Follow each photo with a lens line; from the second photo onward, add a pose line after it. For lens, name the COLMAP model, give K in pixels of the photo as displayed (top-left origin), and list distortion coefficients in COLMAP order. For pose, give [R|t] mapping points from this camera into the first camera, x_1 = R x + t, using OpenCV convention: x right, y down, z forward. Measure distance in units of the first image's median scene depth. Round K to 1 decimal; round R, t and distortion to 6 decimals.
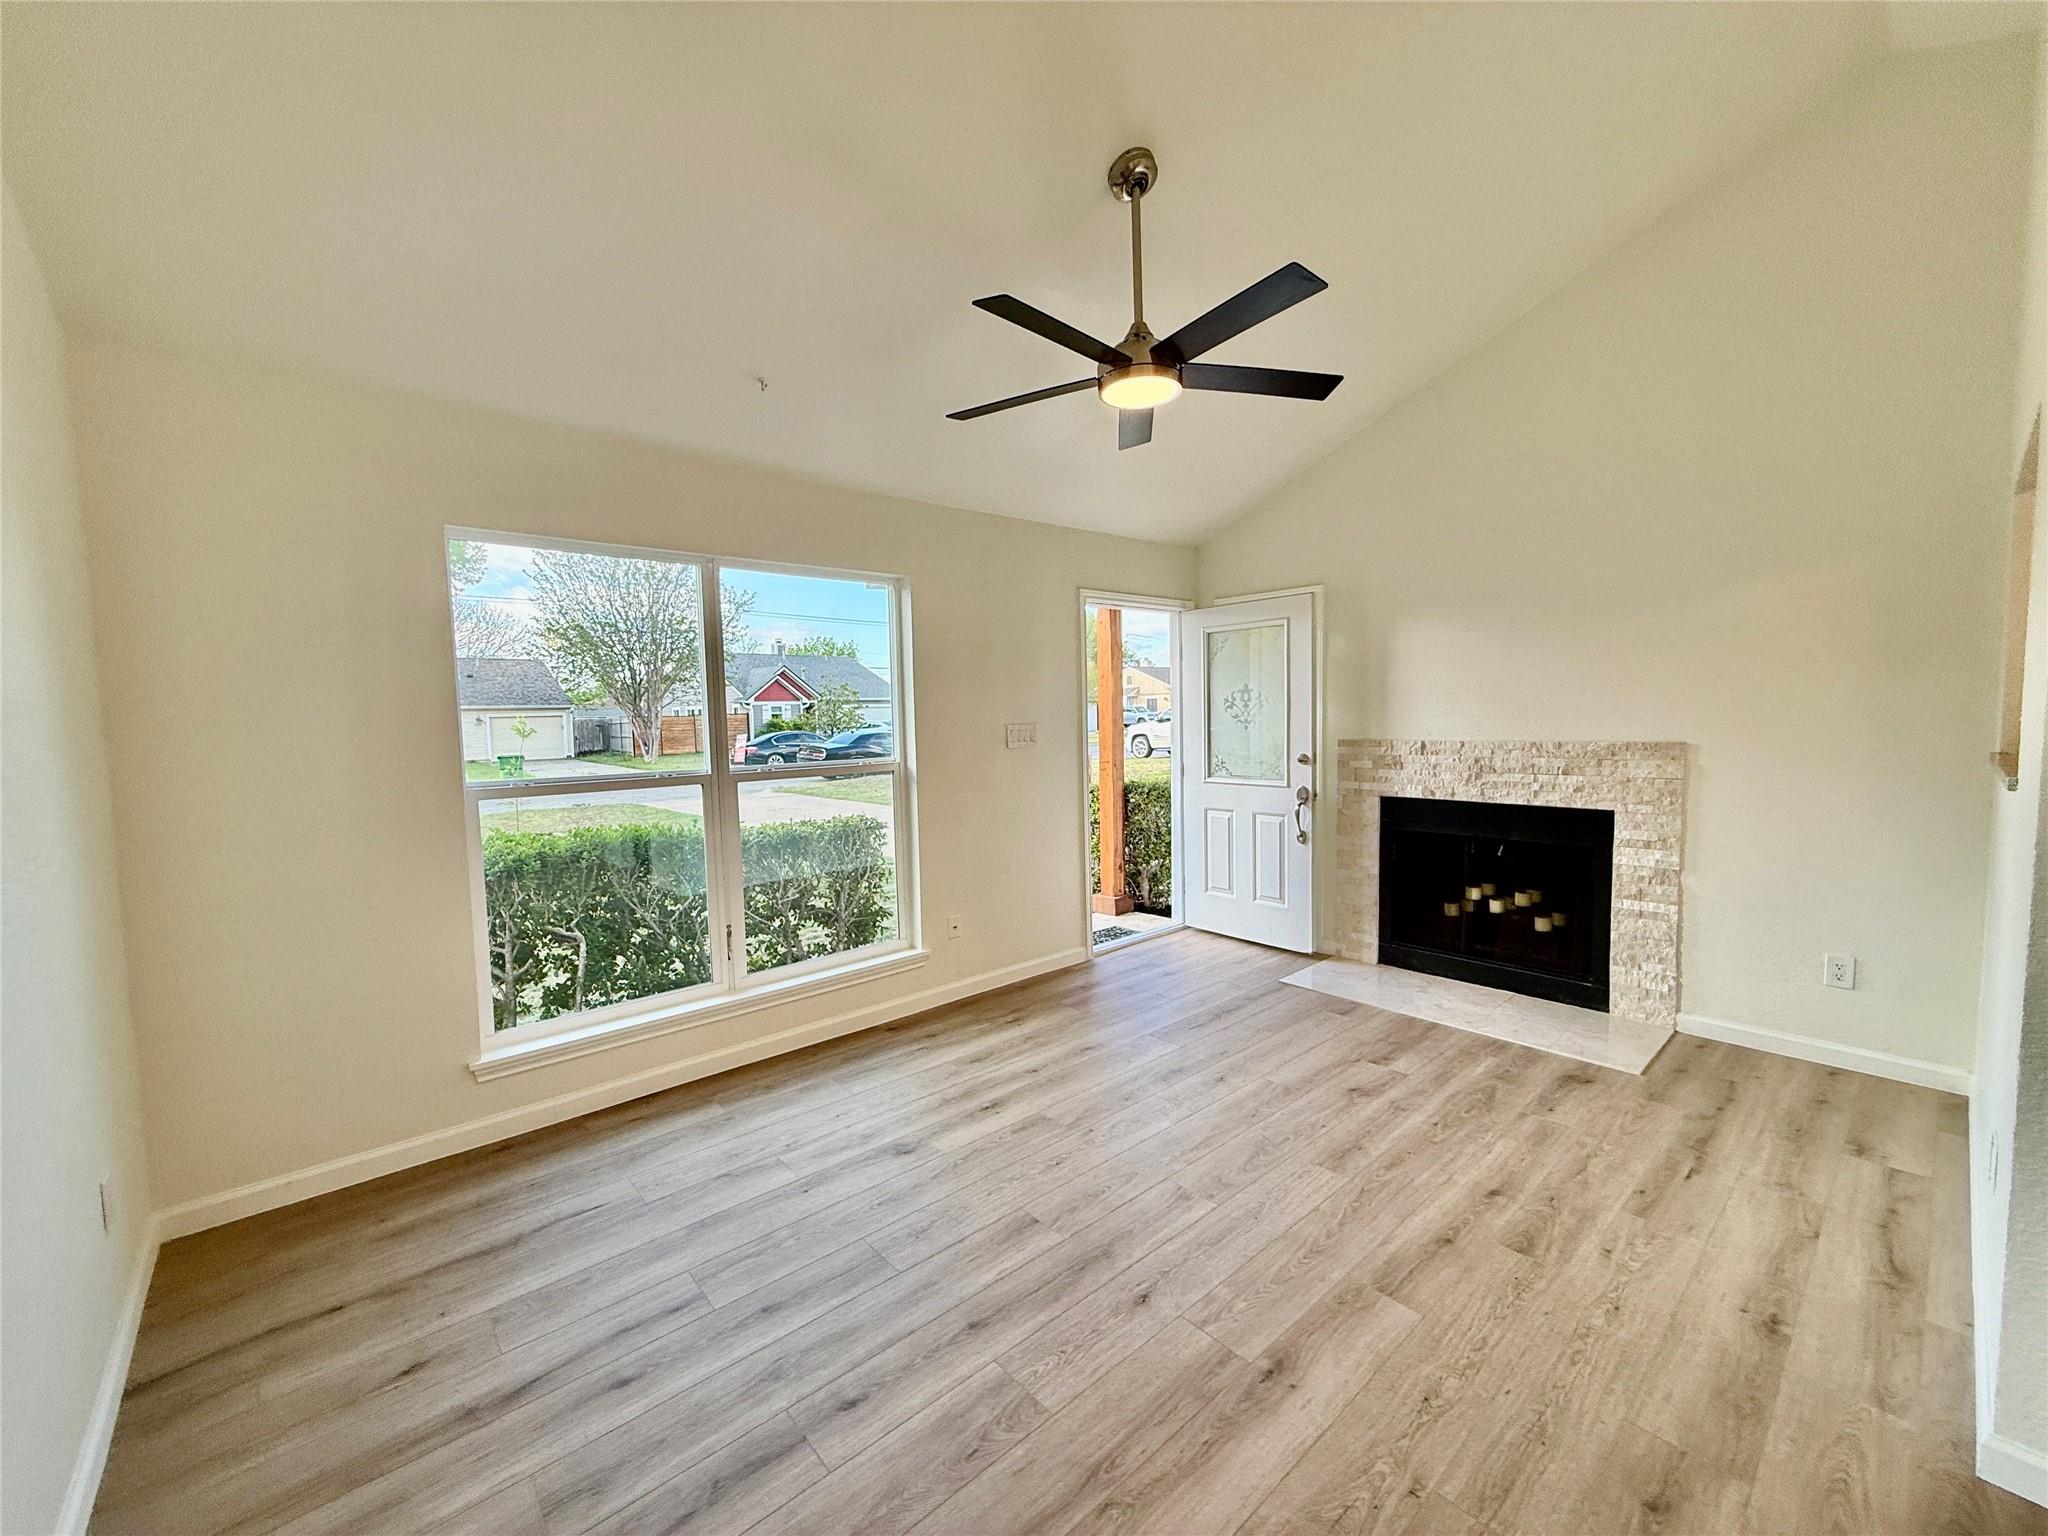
lens RADIAL K [[815.0, 0, 1020.6], [0, 815.0, 774.7], [0, 0, 1]] dist [0.001577, 0.000005]
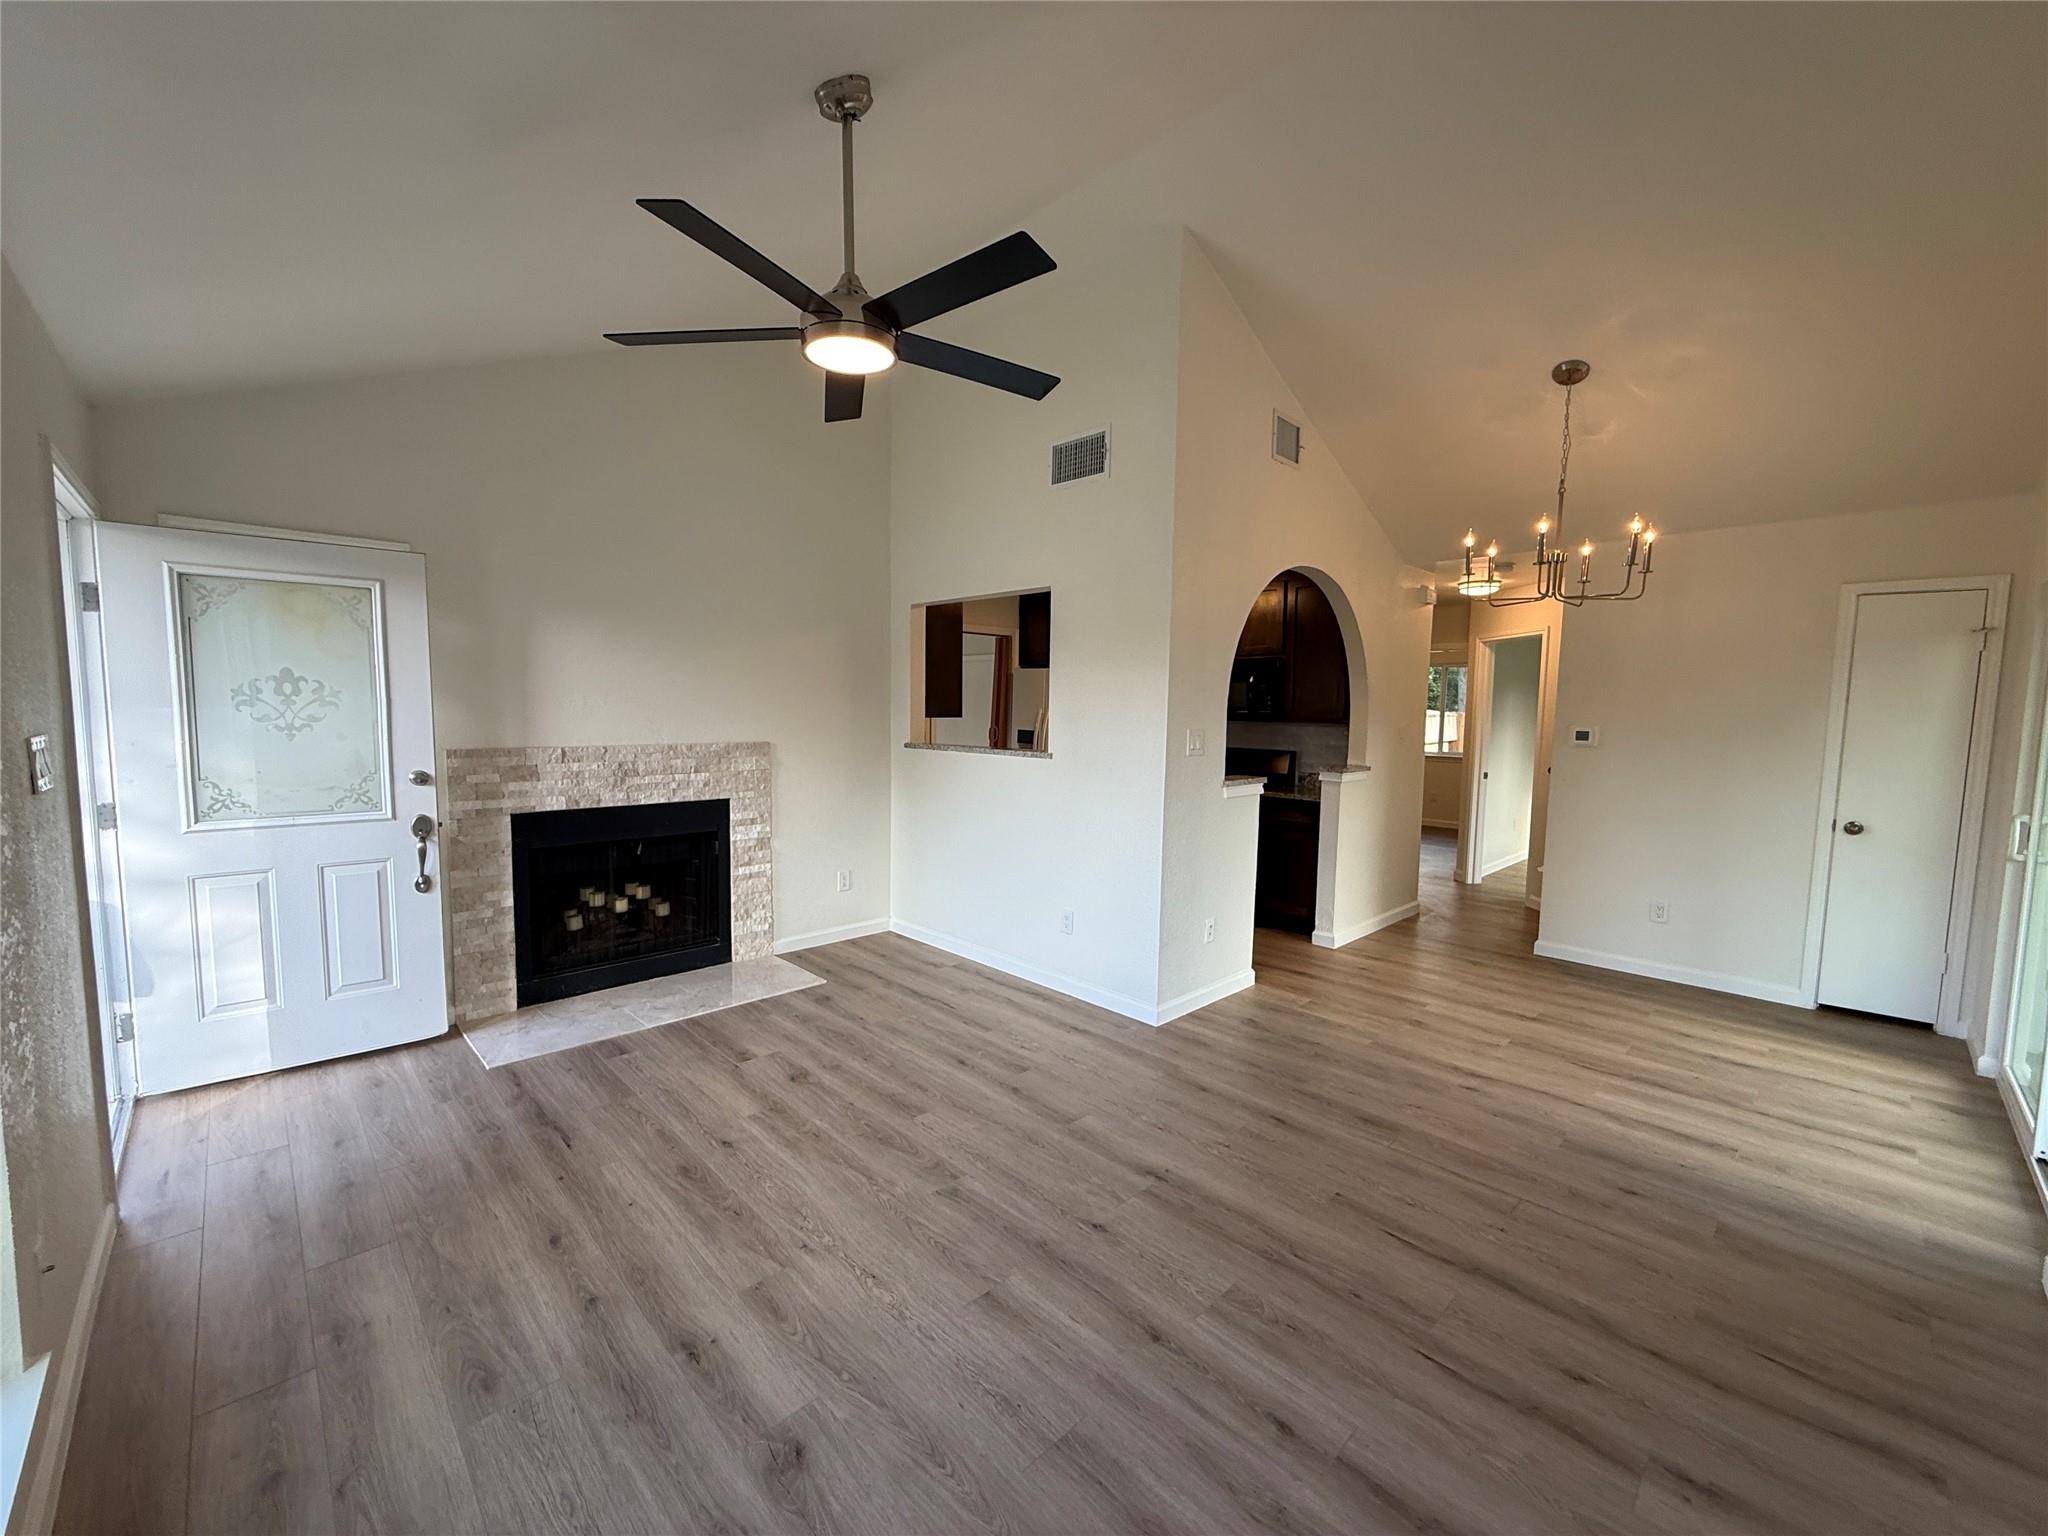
lens RADIAL K [[815.0, 0, 1020.6], [0, 815.0, 774.7], [0, 0, 1]] dist [0.001577, 0.000005]
pose [[-0.052112, -0.063064, 0.996648, -0.539441], [0.061900, 0.995881, 0.066253, -0.047552], [-0.996721, 0.065146, -0.047994, 0.628619]]
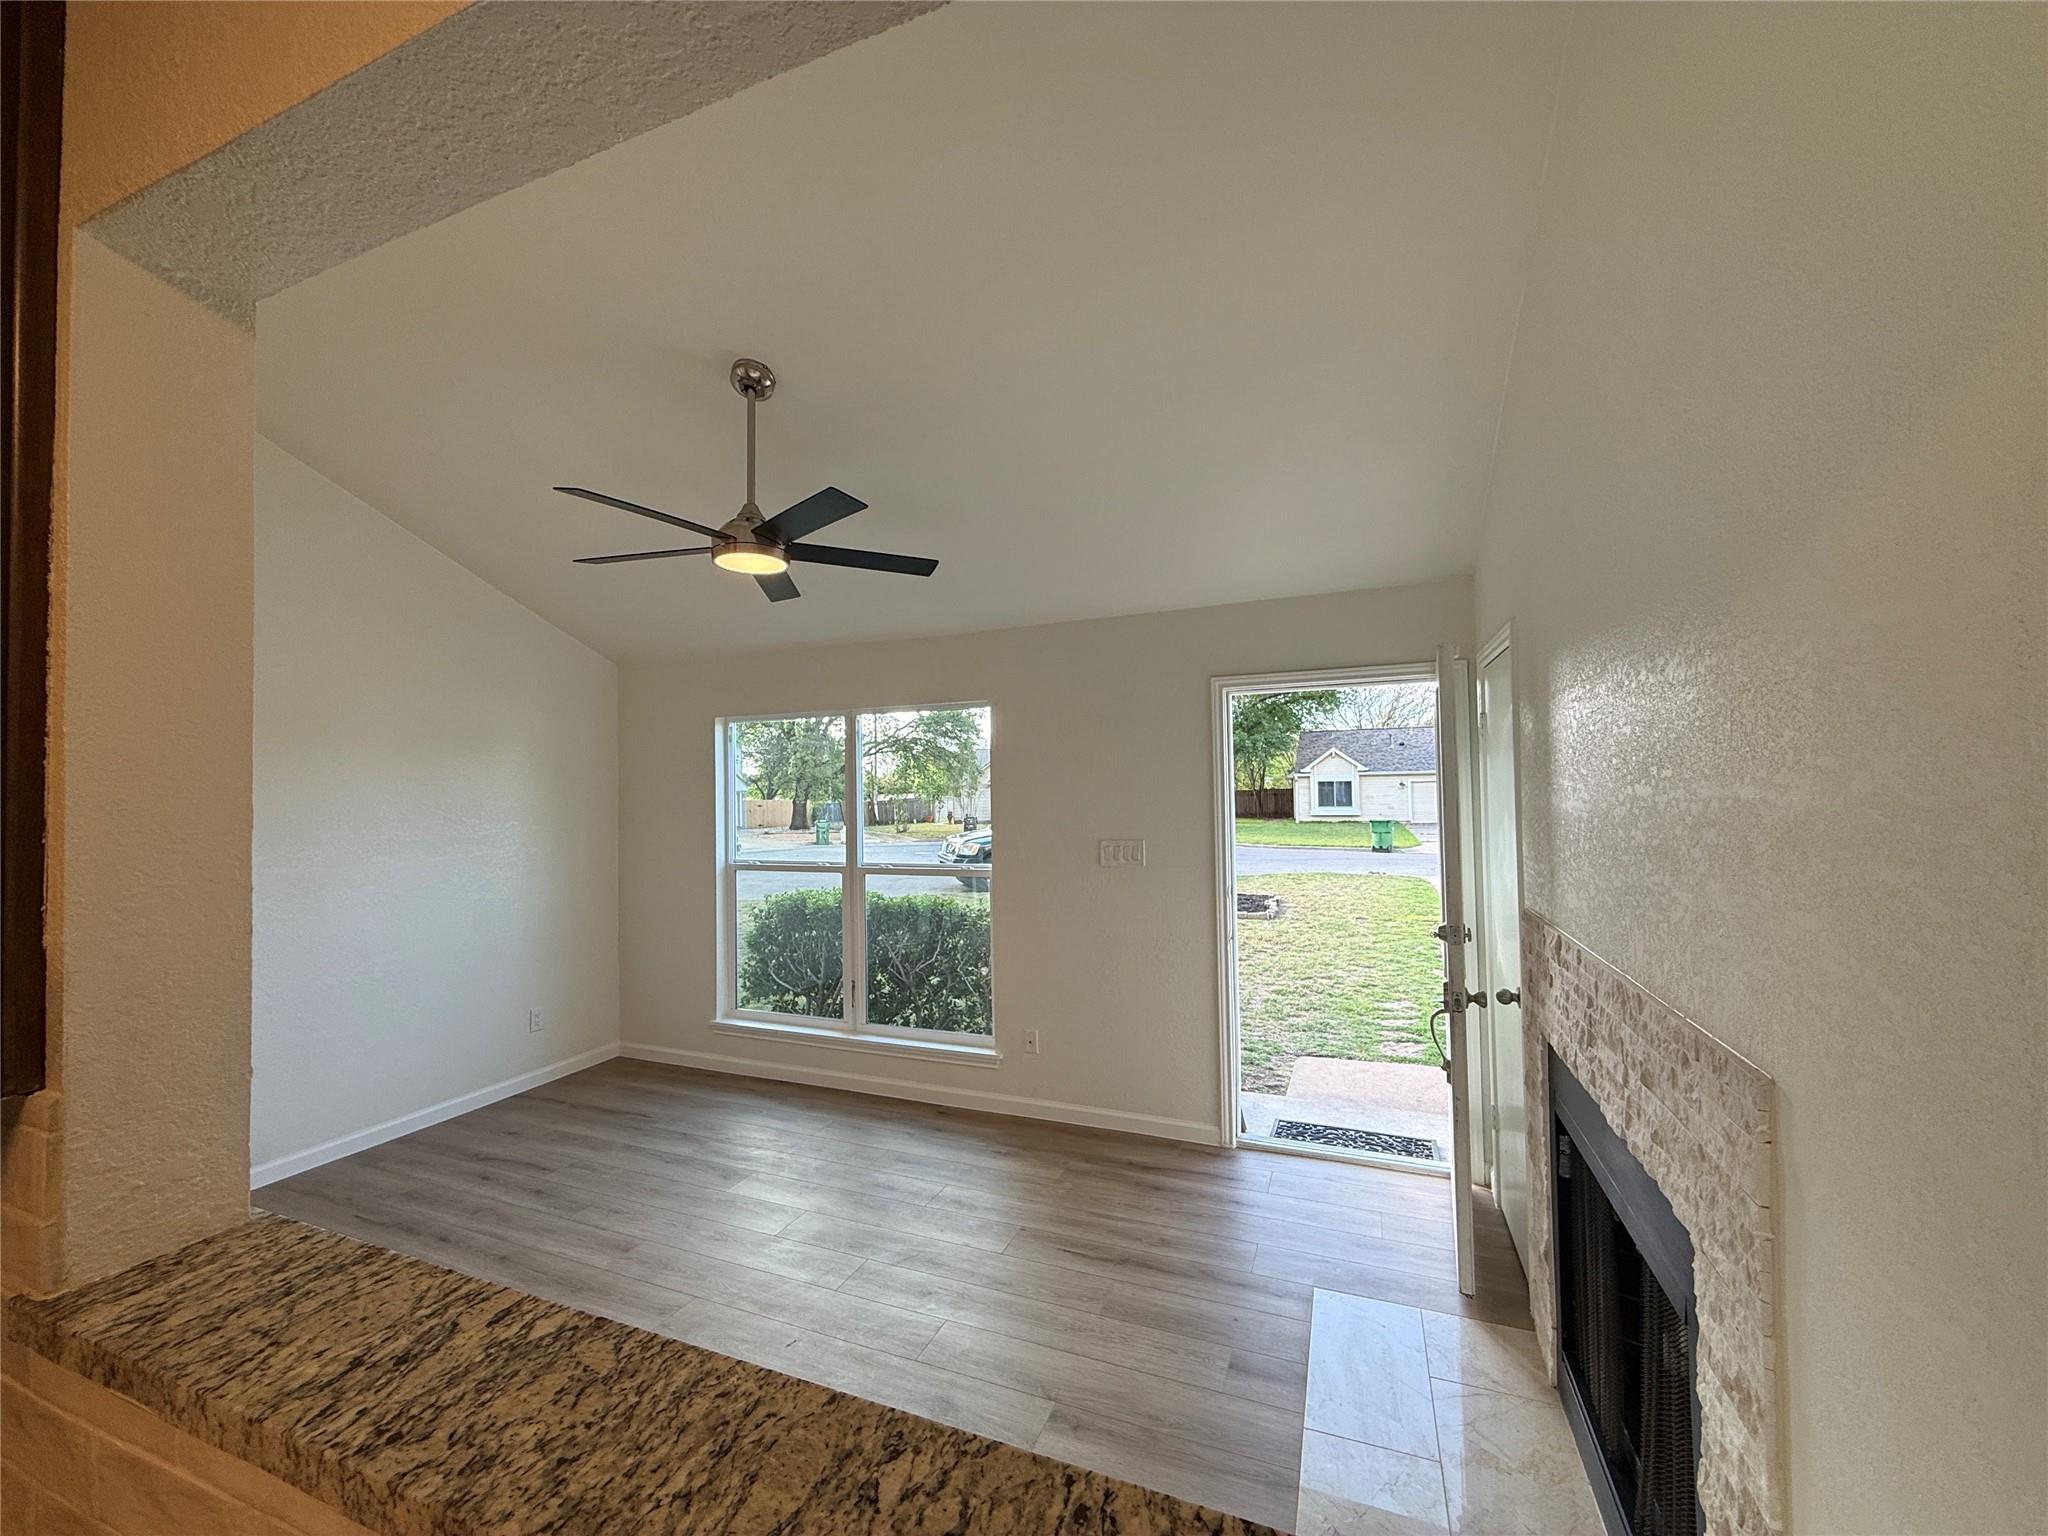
lens RADIAL K [[815.0, 0, 1020.6], [0, 815.0, 774.7], [0, 0, 1]] dist [0.001577, 0.000005]
pose [[0.440281, -0.005042, -0.897846, 0.923506], [-0.058816, 0.997674, -0.034445, -0.117719], [0.895932, 0.067974, 0.438960, 0.607883]]
